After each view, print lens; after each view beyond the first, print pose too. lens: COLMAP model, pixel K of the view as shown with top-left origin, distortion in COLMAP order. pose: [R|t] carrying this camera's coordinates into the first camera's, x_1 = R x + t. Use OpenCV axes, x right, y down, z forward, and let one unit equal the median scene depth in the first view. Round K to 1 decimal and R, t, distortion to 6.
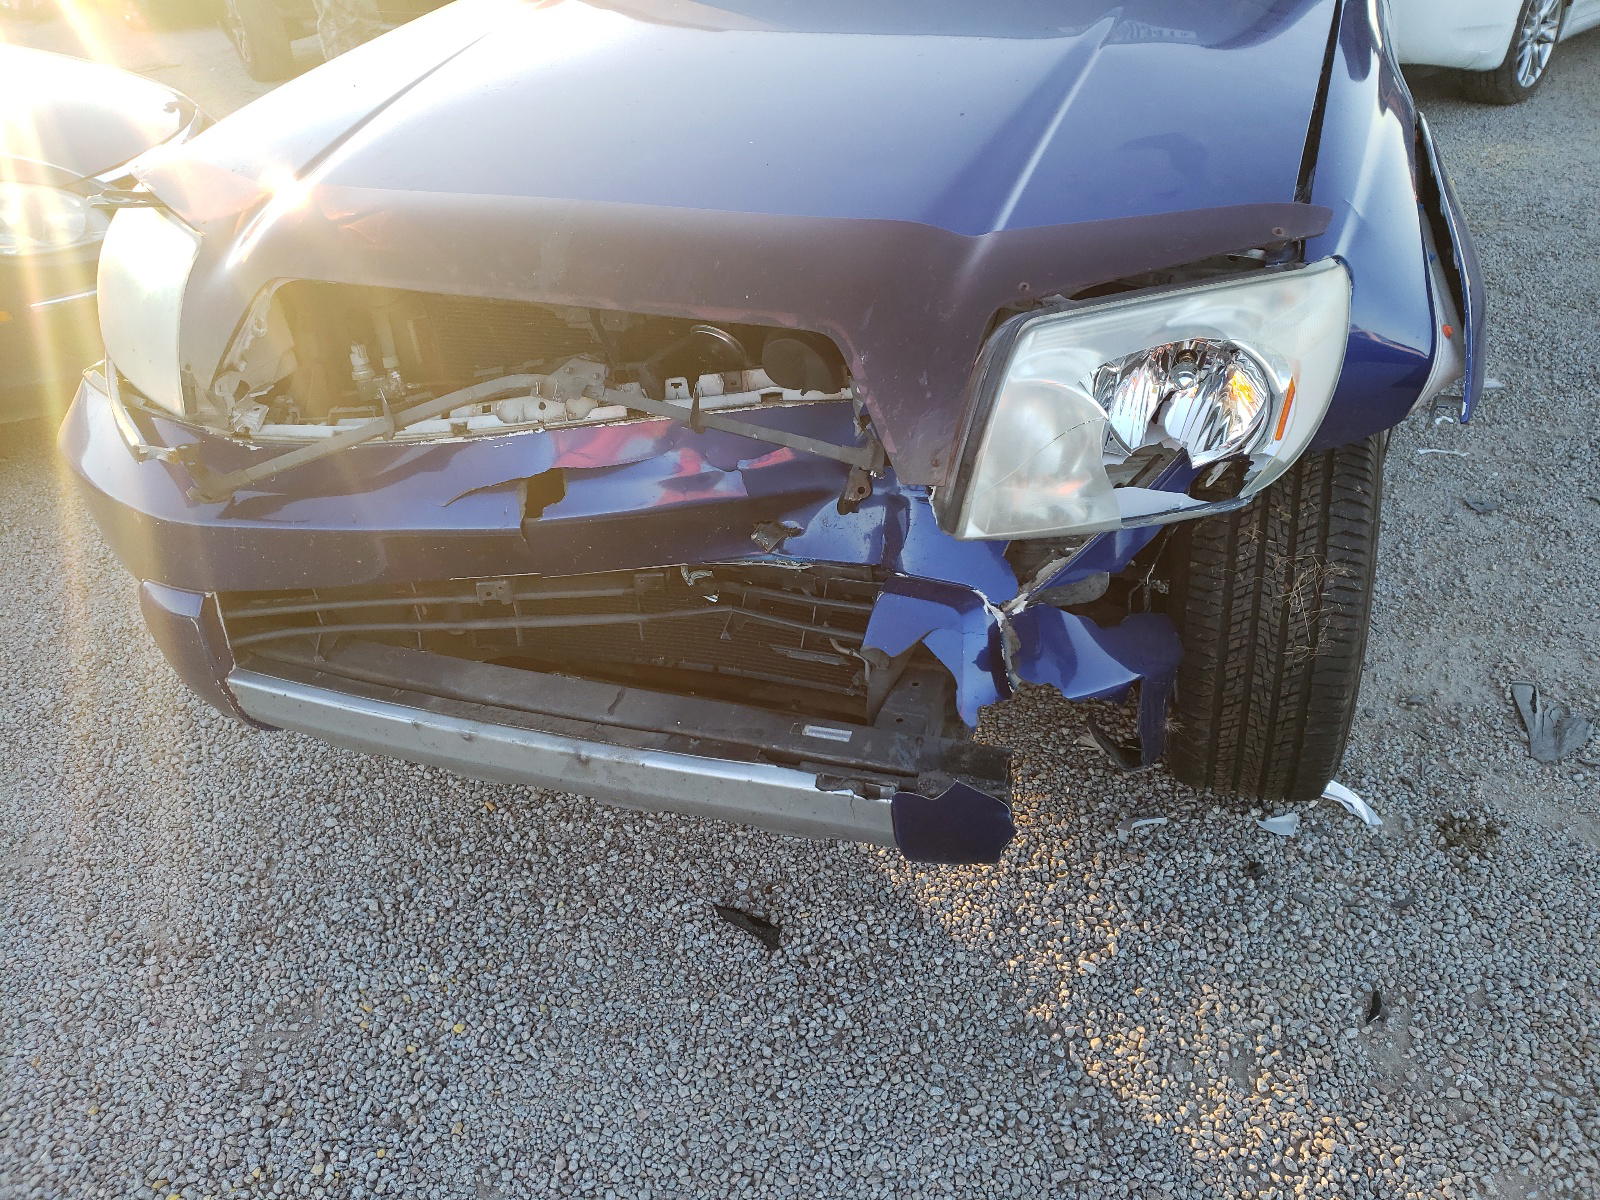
lens RADIAL K [[1274.1, 0, 800.0], [0, 1274.1, 600.0], [0, 0, 1]] dist [0.029798, -0.002623]
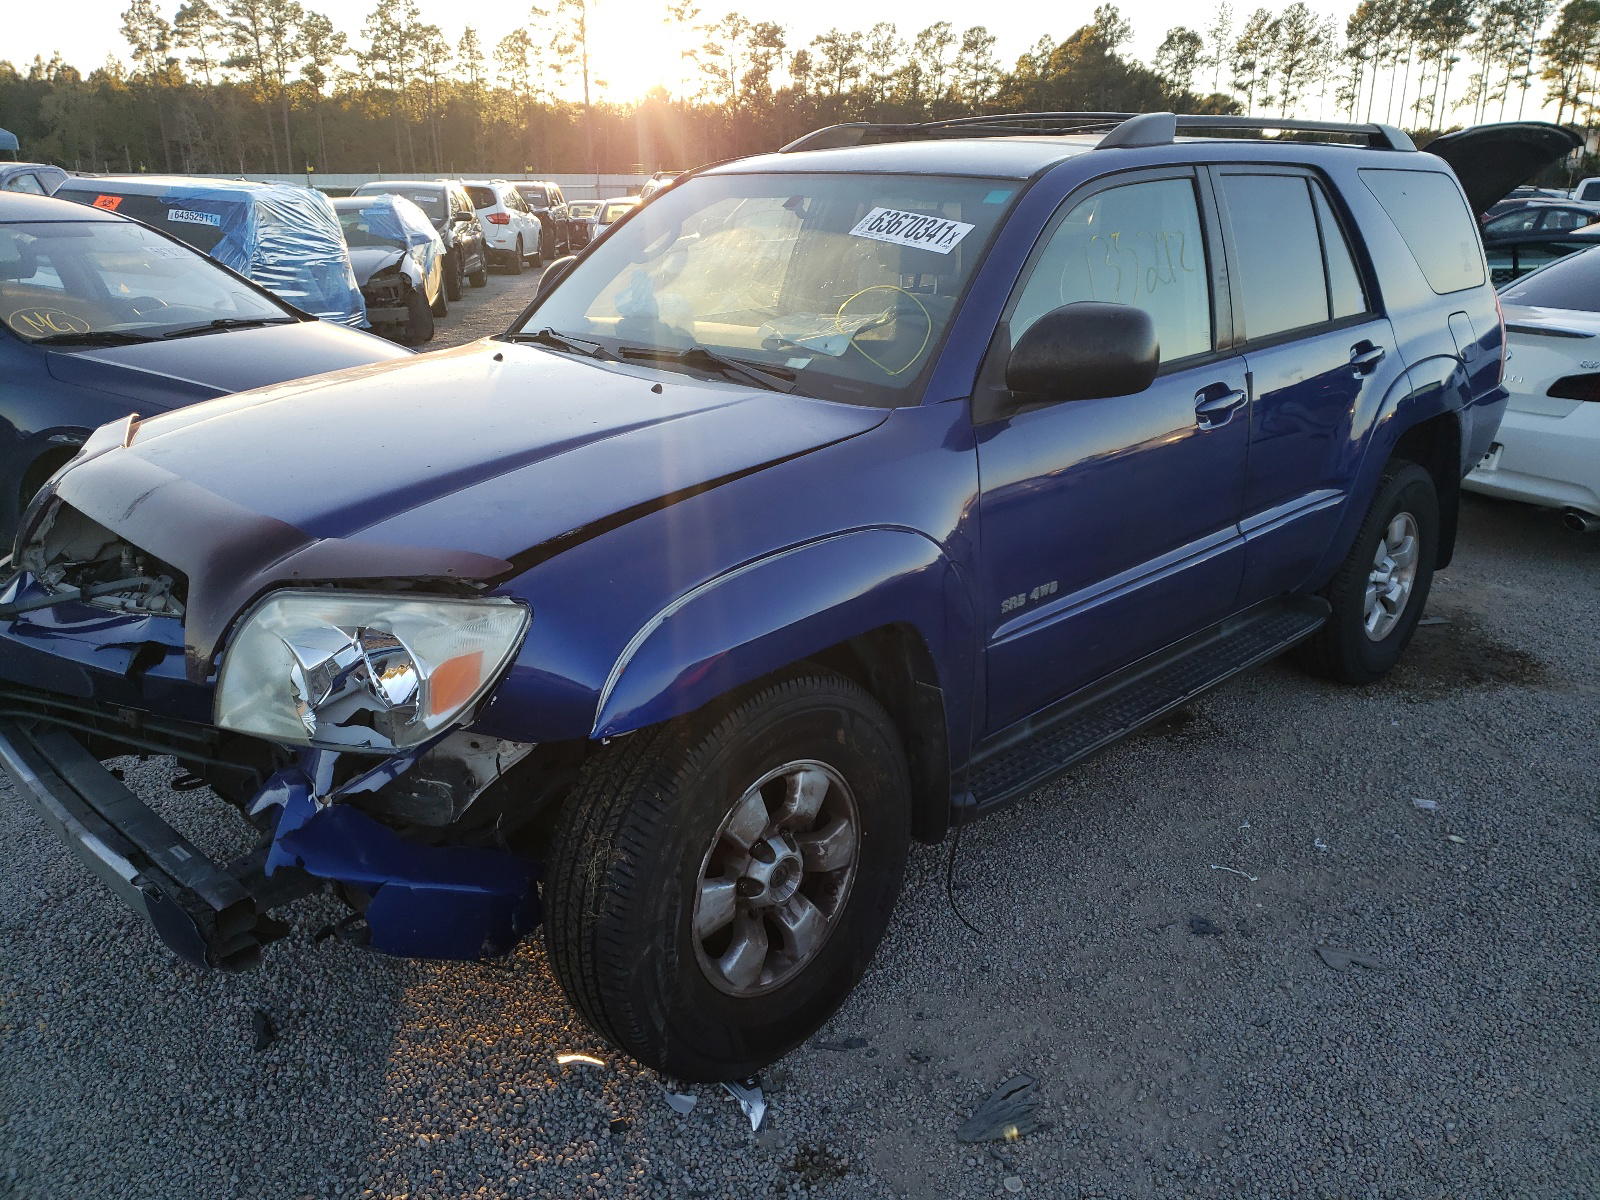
lens RADIAL K [[1274.1, 0, 800.0], [0, 1274.1, 600.0], [0, 0, 1]] dist [0.029798, -0.002623]
pose [[0.898532, 0.189370, -0.395955, 1.004407], [-0.276805, 0.944599, -0.176383, -0.086097], [0.340617, 0.268088, 0.901171, -0.114173]]
